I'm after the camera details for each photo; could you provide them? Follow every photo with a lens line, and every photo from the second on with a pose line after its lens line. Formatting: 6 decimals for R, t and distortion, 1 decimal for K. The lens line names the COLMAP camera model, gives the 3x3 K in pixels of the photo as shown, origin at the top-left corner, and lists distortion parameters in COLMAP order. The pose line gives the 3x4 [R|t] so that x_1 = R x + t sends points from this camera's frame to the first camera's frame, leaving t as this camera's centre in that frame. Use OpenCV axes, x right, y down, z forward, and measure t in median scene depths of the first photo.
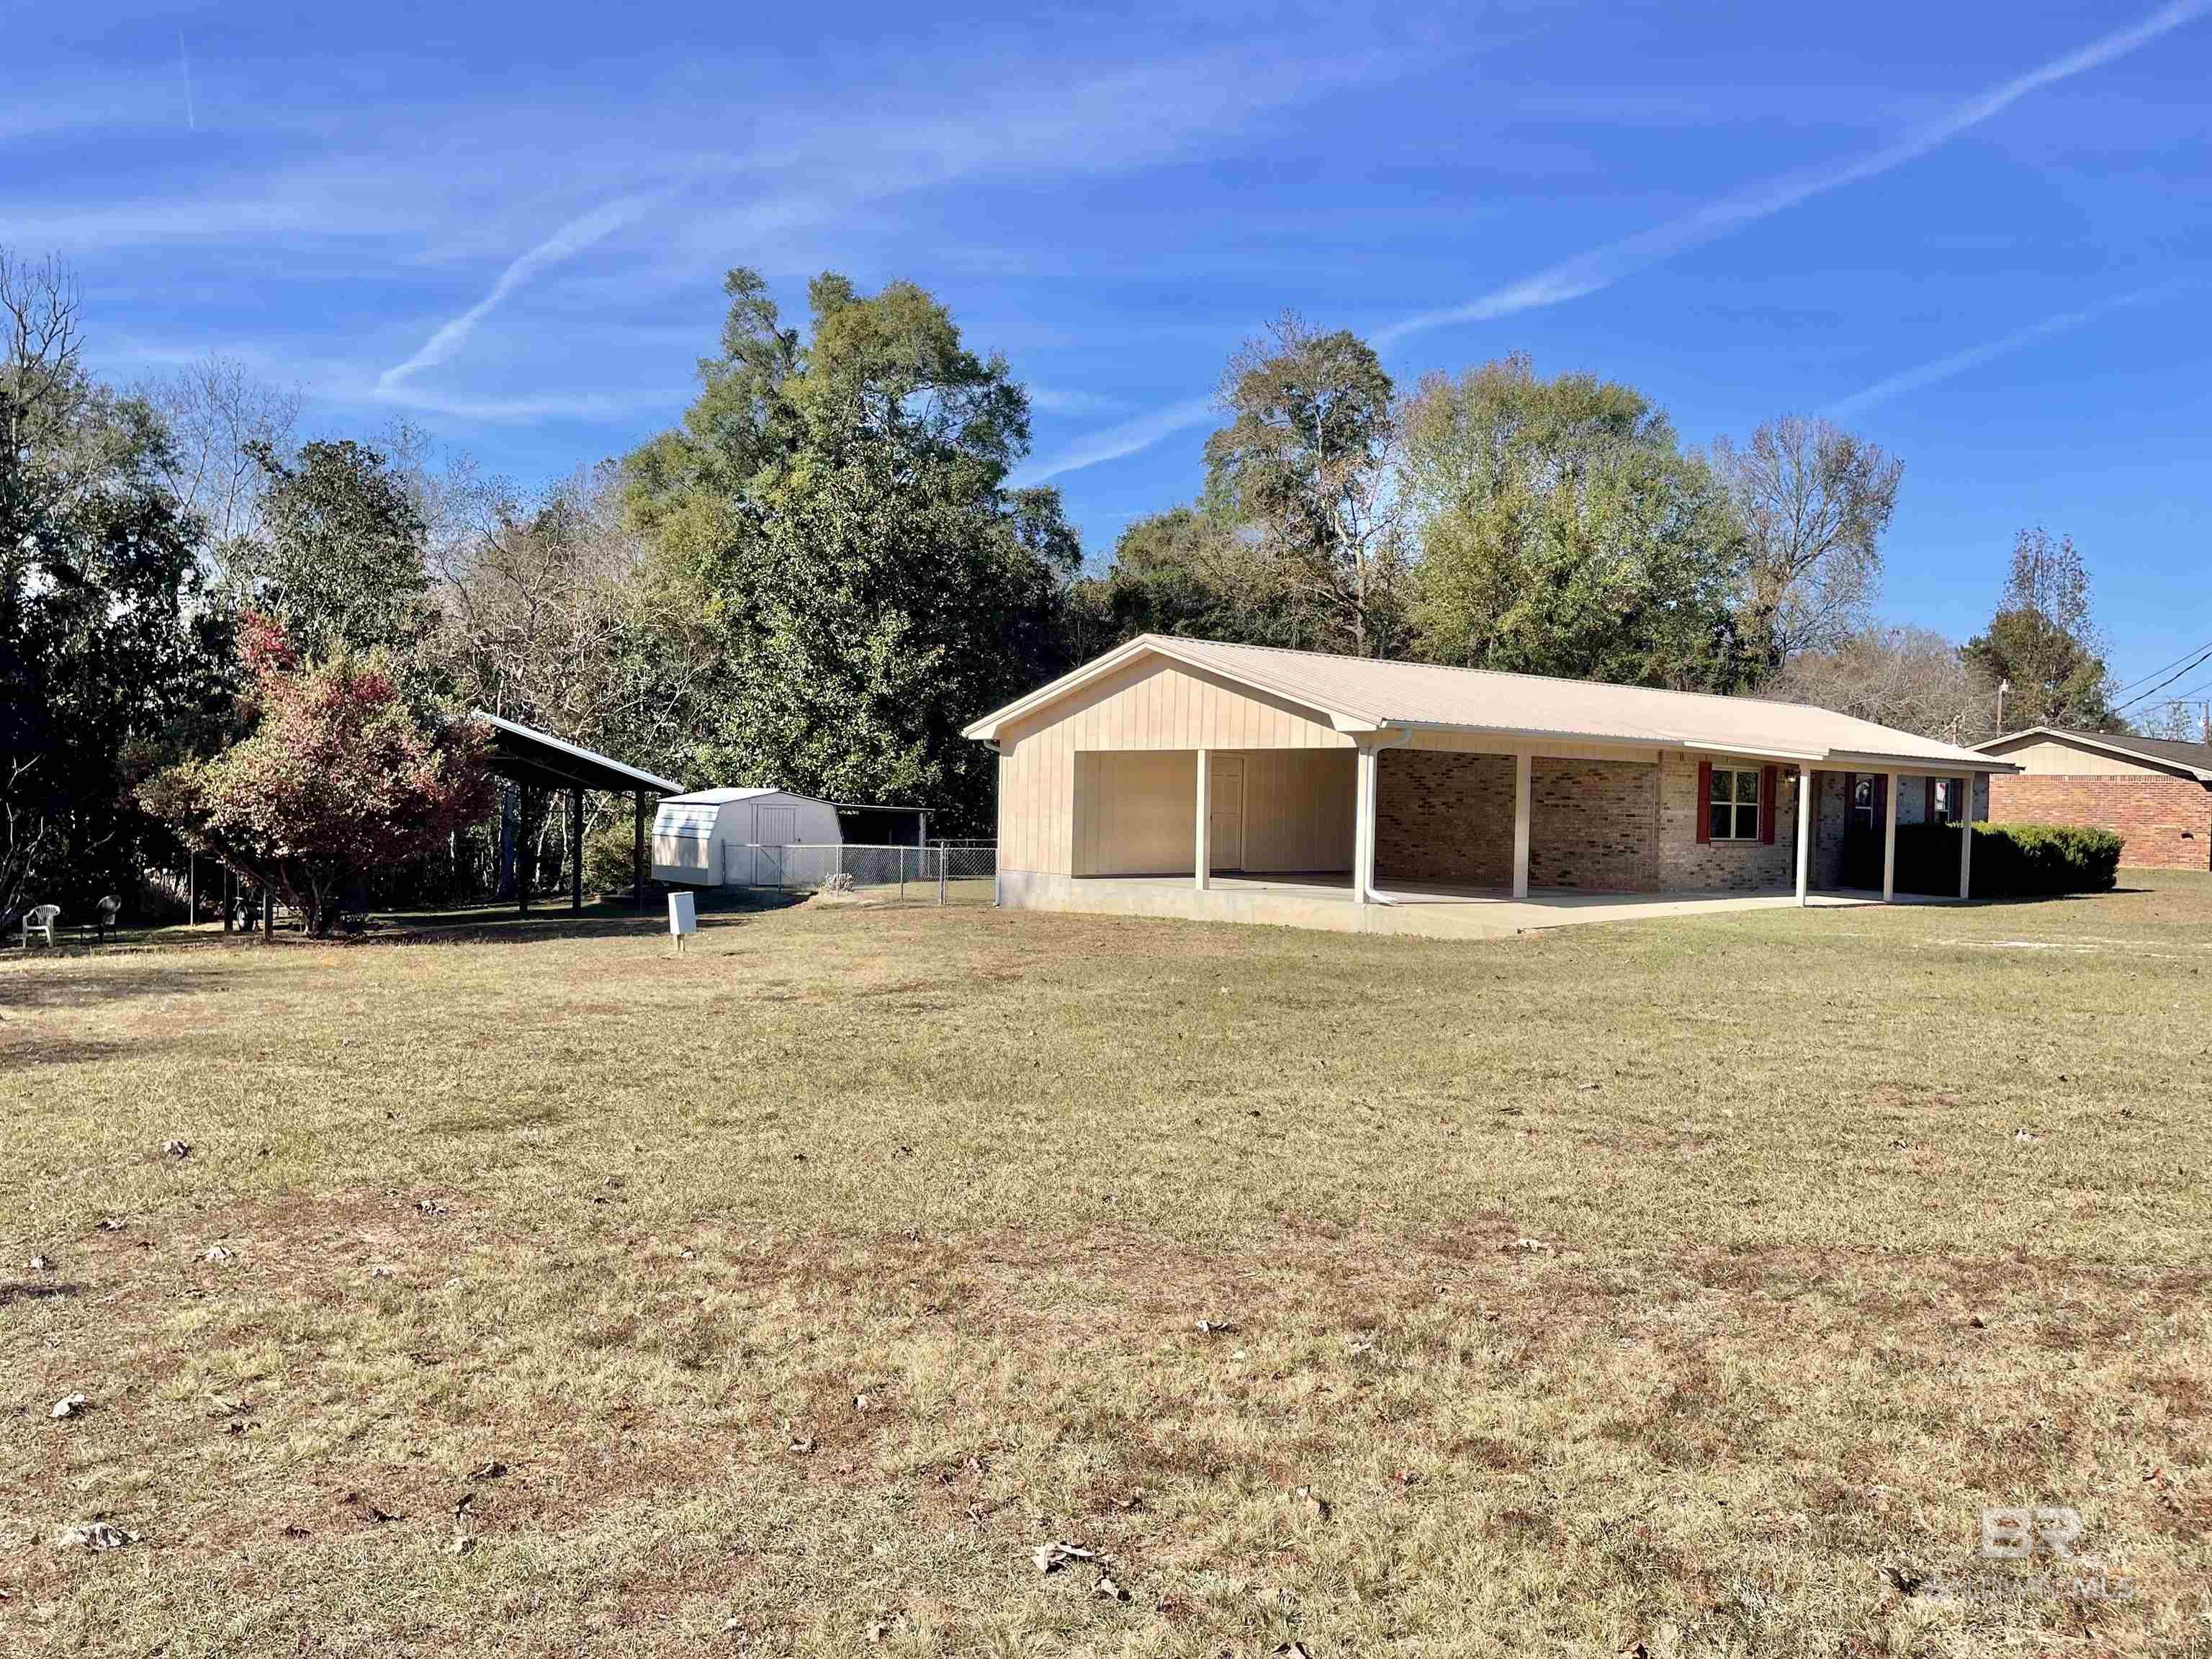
lens RADIAL K [[1661.5, 0, 1095.6], [0, 1661.5, 836.9], [0, 0, 1]] dist [0.101639, -0.129557]
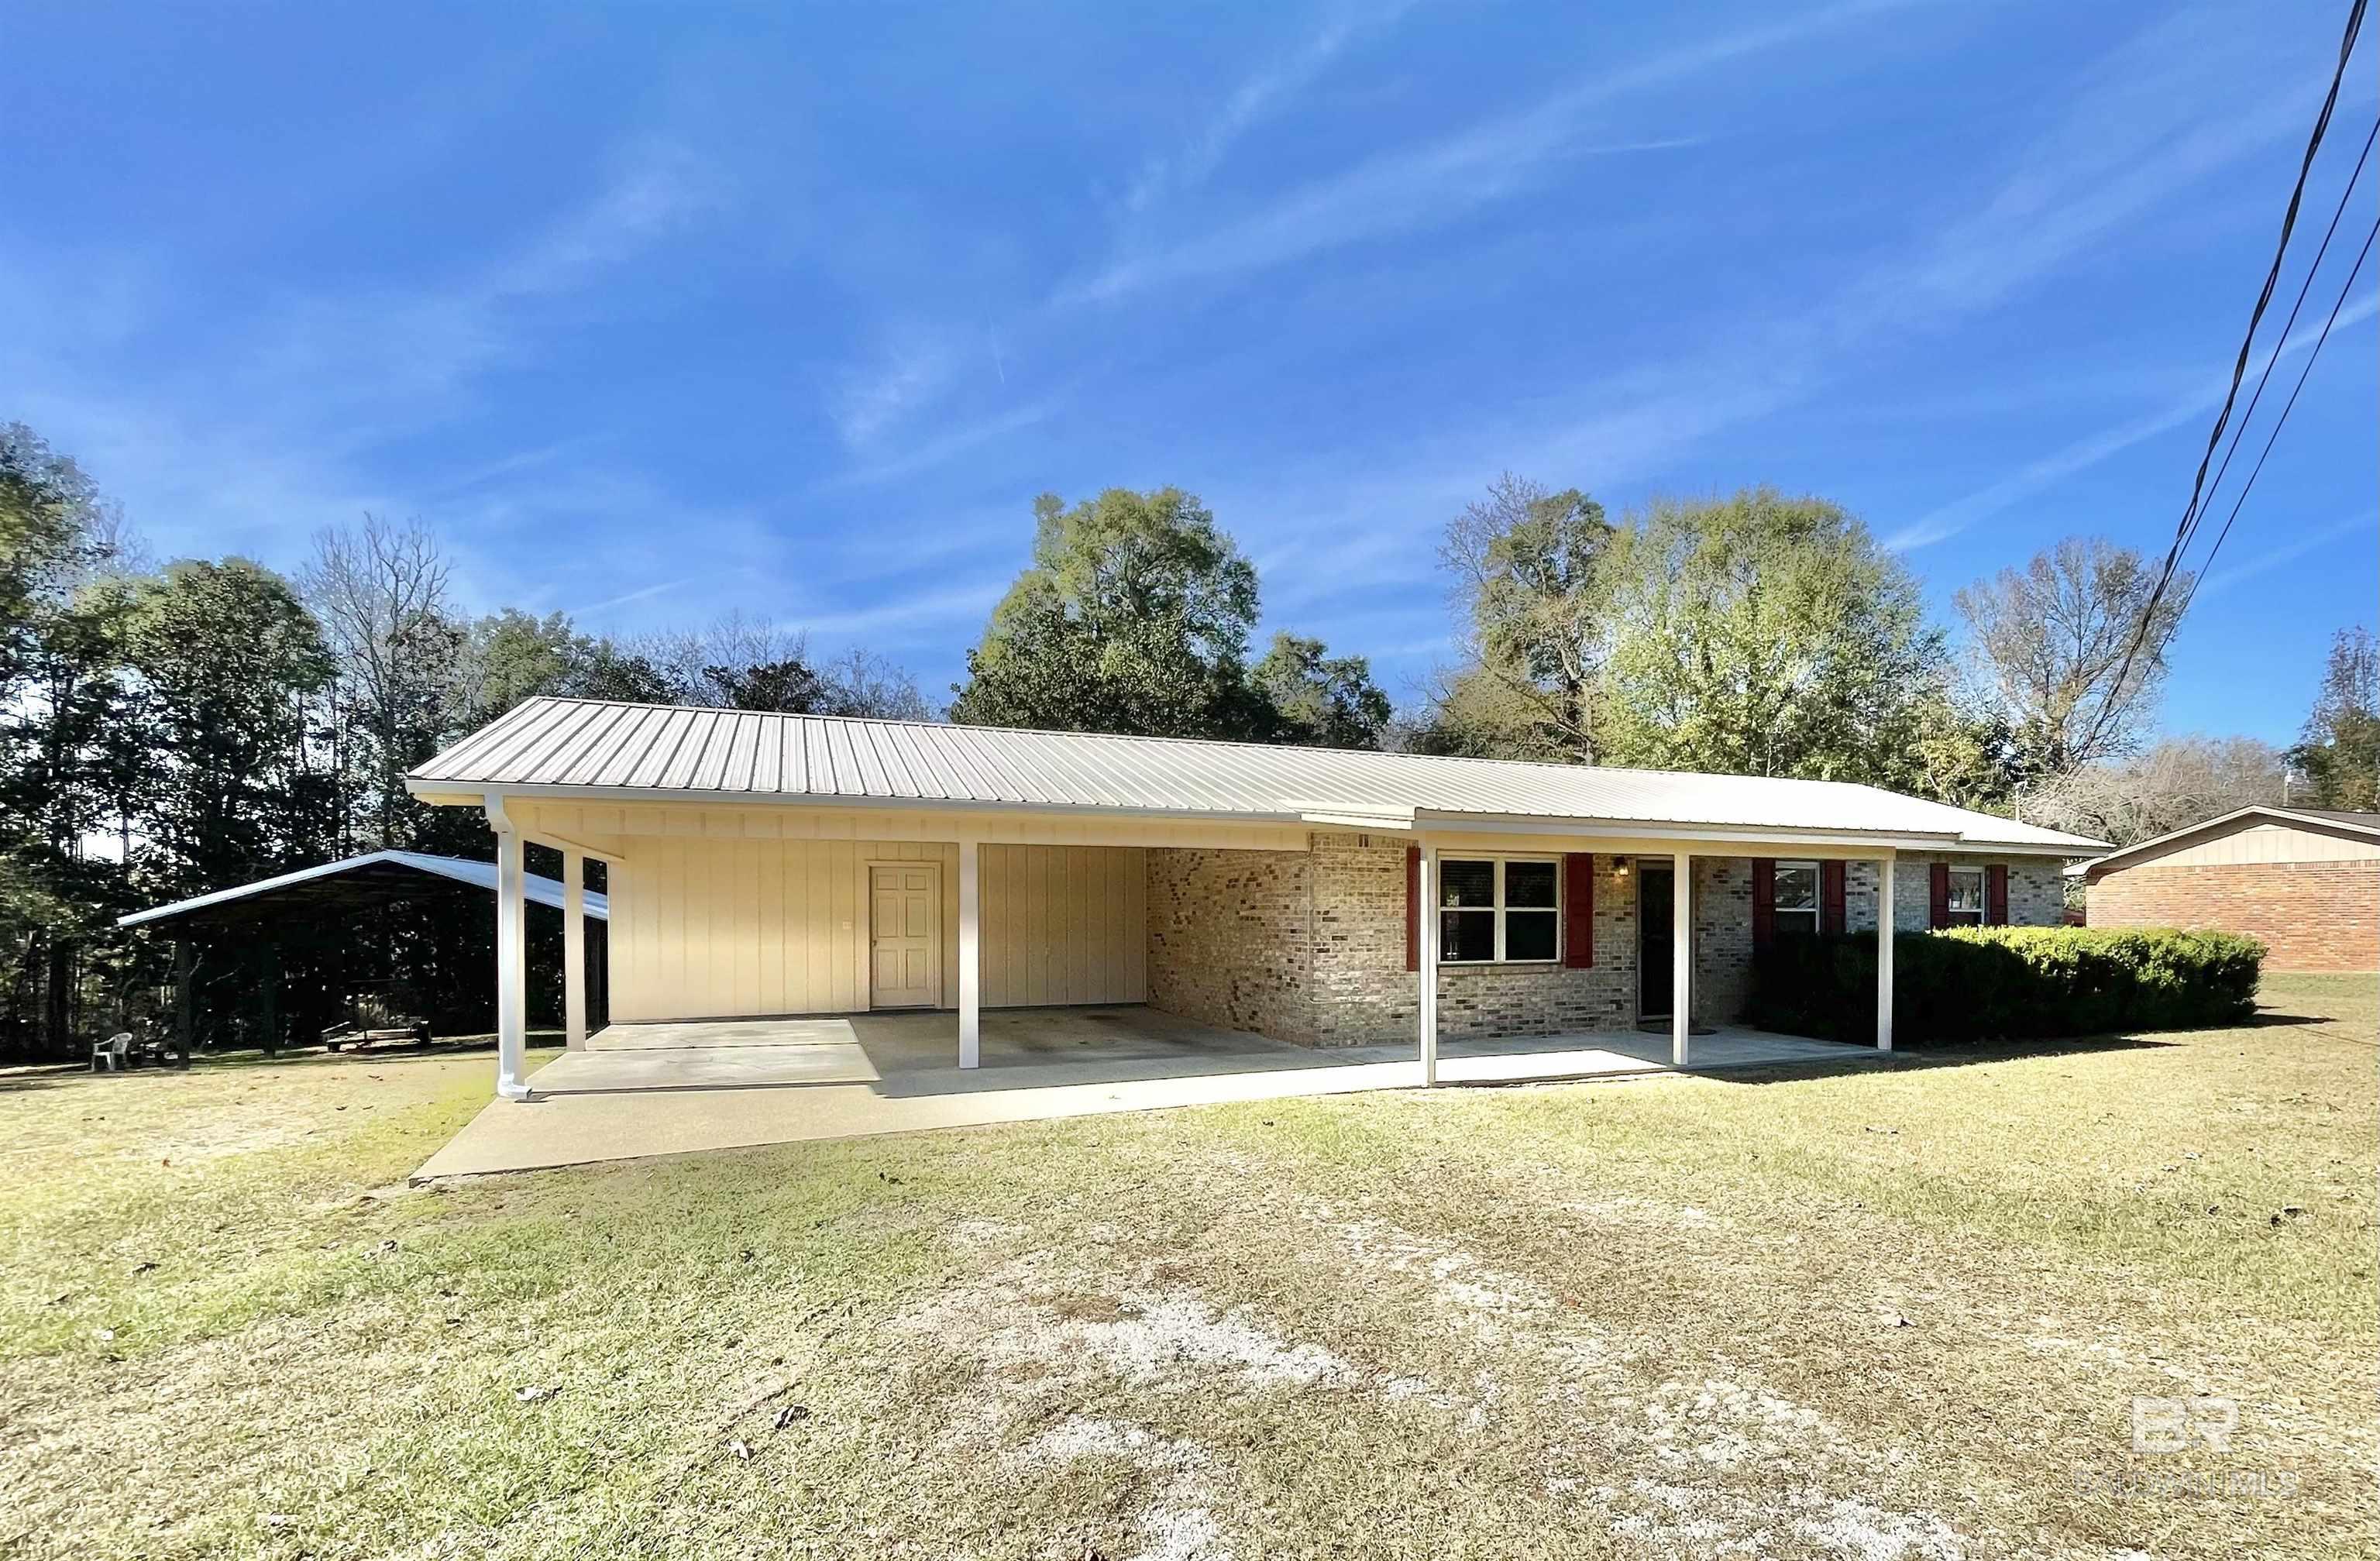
lens RADIAL K [[1143.2, 0, 1319.3], [0, 1143.2, 918.4], [0, 0, 1]] dist [0.000440, 0.000771]
pose [[0.962234, -0.023497, -0.271207, 0.268939], [0.017639, 0.999556, -0.024017, -0.004007], [0.271651, 0.018326, 0.962221, 0.334311]]
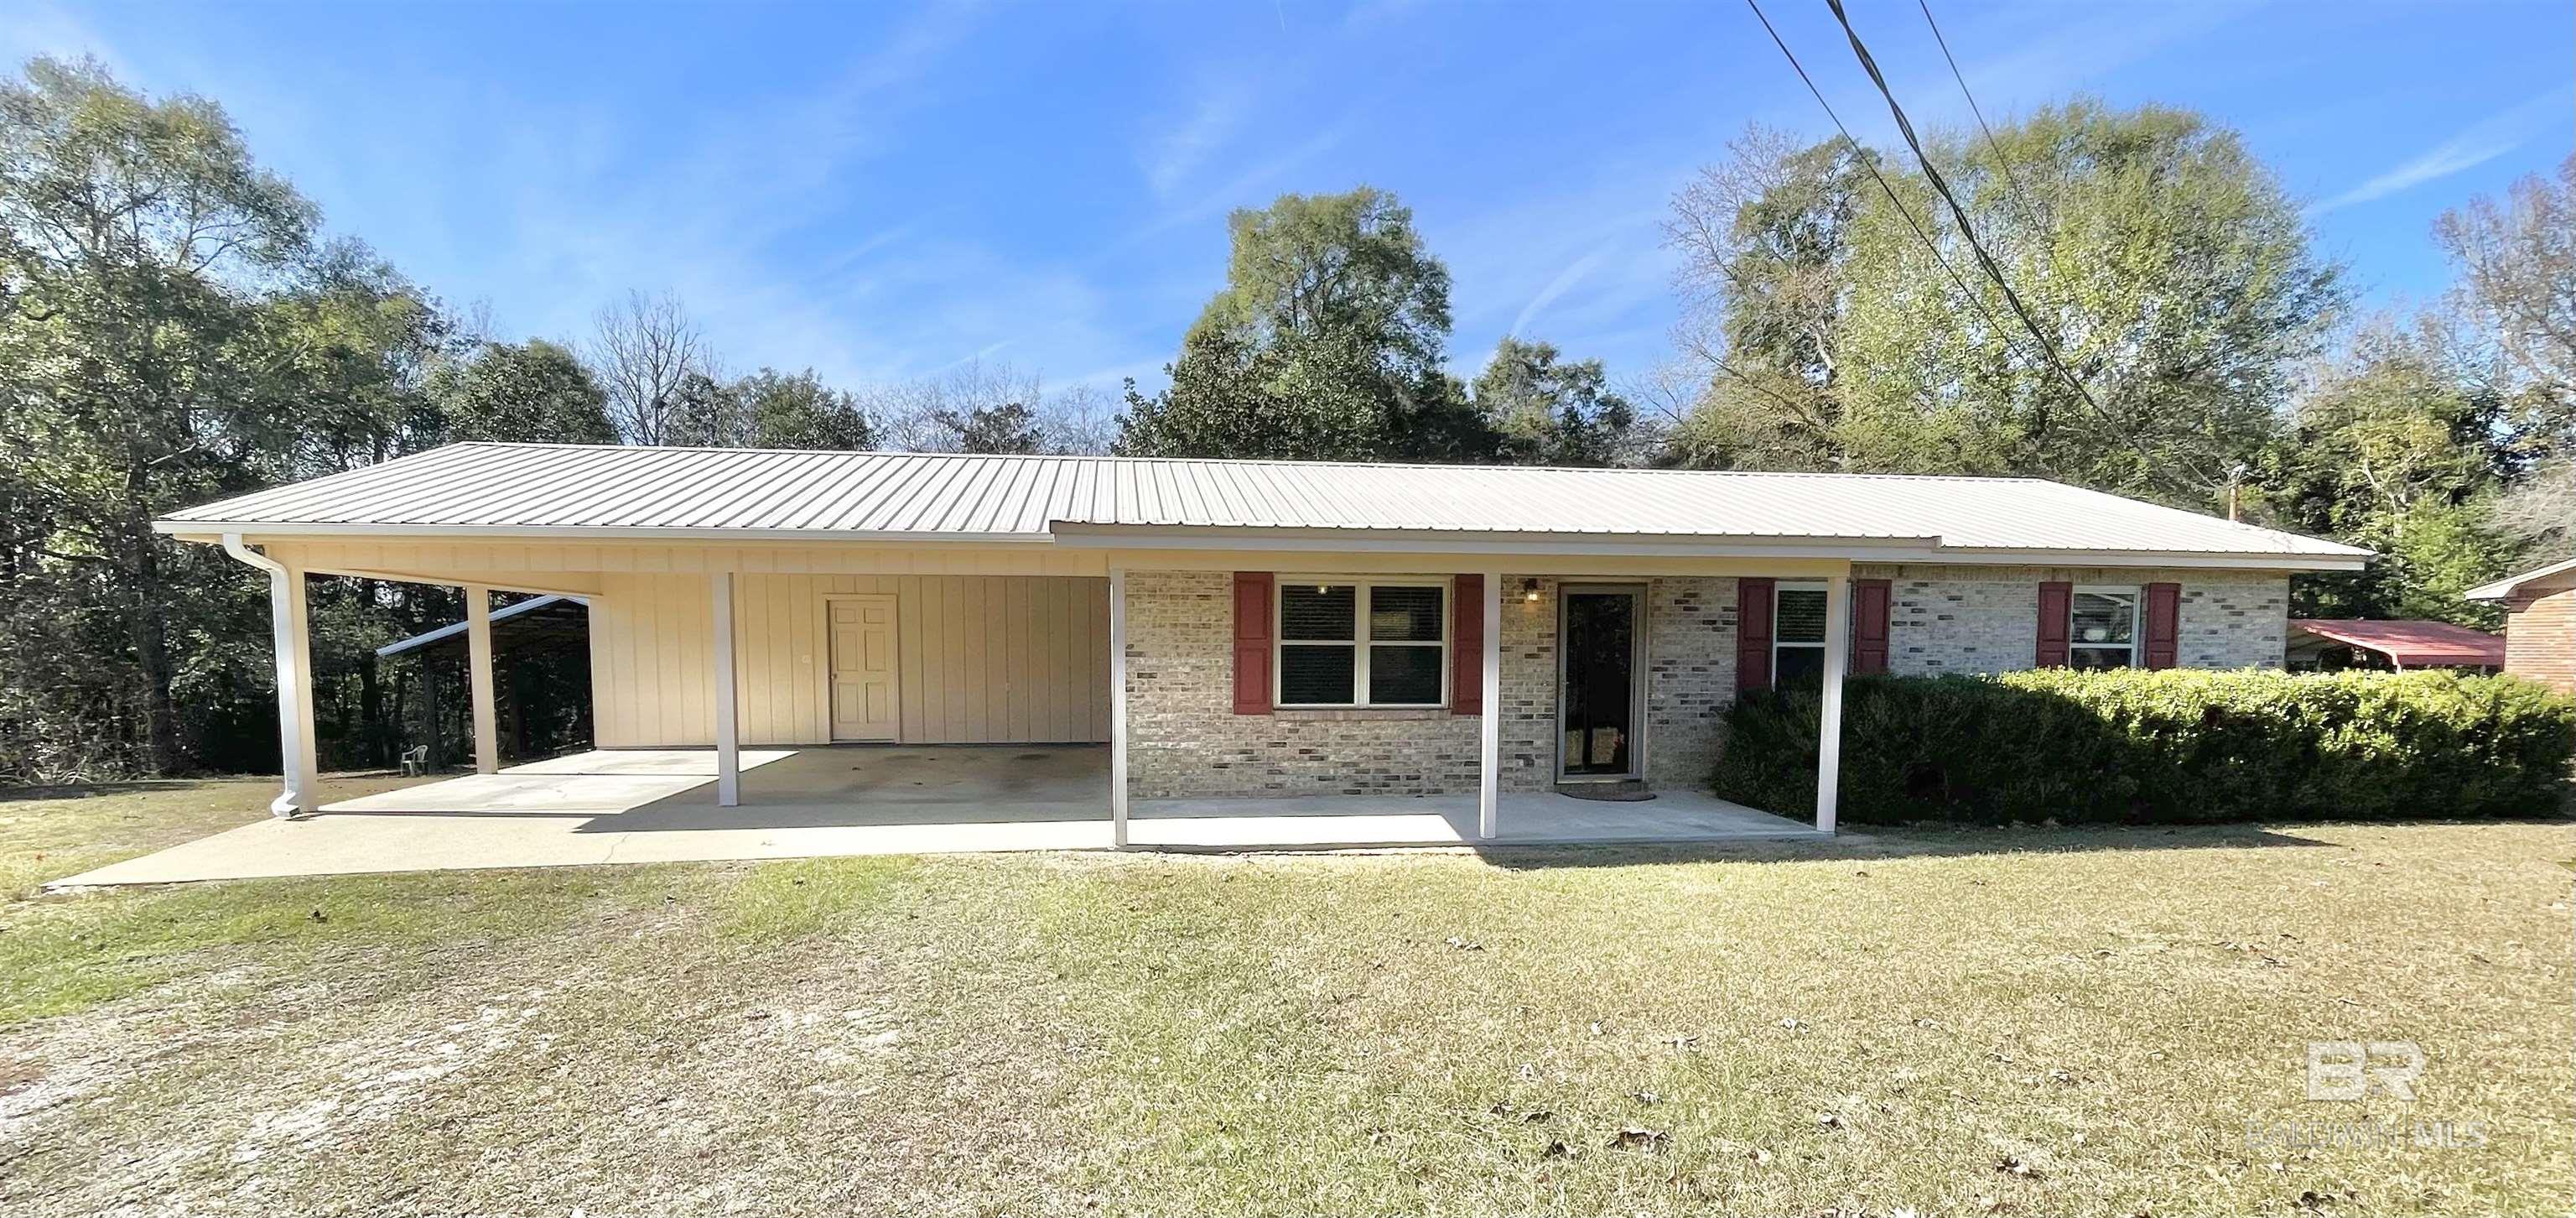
lens RADIAL K [[1180.3, 0, 1276.5], [0, 1180.3, 739.0], [0, 0, 1]] dist [-0.000425, -0.000005]
pose [[0.840055, 0.019123, -0.542164, 0.354069], [0.005705, 0.999012, 0.044075, -0.003282], [0.542471, -0.040119, 0.839116, 0.402325]]
